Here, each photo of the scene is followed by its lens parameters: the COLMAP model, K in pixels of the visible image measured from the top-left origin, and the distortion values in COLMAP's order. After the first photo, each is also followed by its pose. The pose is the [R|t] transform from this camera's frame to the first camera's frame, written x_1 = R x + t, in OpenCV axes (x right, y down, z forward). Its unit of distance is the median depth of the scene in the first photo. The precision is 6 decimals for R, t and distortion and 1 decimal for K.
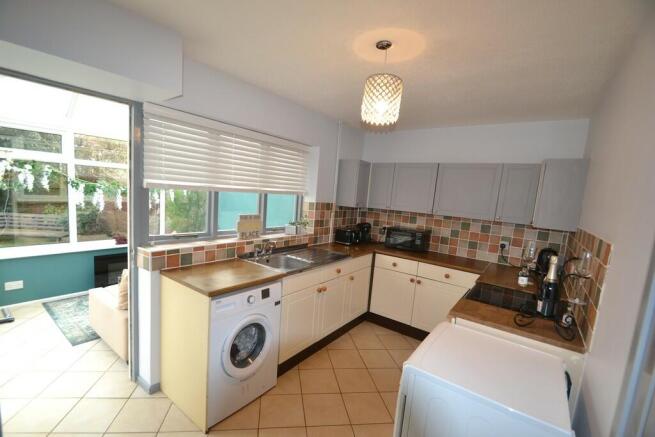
lens RADIAL K [[292.2, 0, 326.6], [0, 292.2, 225.5], [0, 0, 1]] dist [-0.001102, -0.000500]
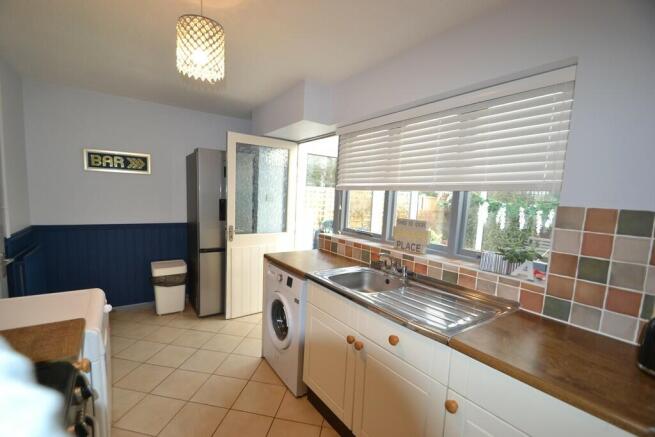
lens RADIAL K [[292.2, 0, 309.1], [0, 292.2, 229.1], [0, 0, 1]] dist [-0.001102, -0.000500]
pose [[-0.351905, 0.020472, -0.935812, 0.449886], [-0.172541, 0.981210, 0.086348, -0.028459], [0.919996, 0.191853, -0.341761, 0.872235]]
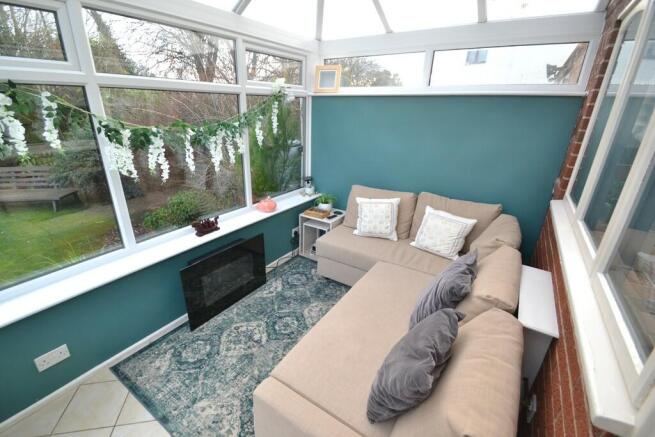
lens RADIAL K [[292.2, 0, 325.9], [0, 292.2, 216.8], [0, 0, 1]] dist [-0.001102, -0.000500]
pose [[0.996640, -0.069261, 0.043728, -0.609522], [0.055866, 0.965195, 0.255495, -0.122498], [-0.059902, -0.252193, 0.965821, 0.549559]]
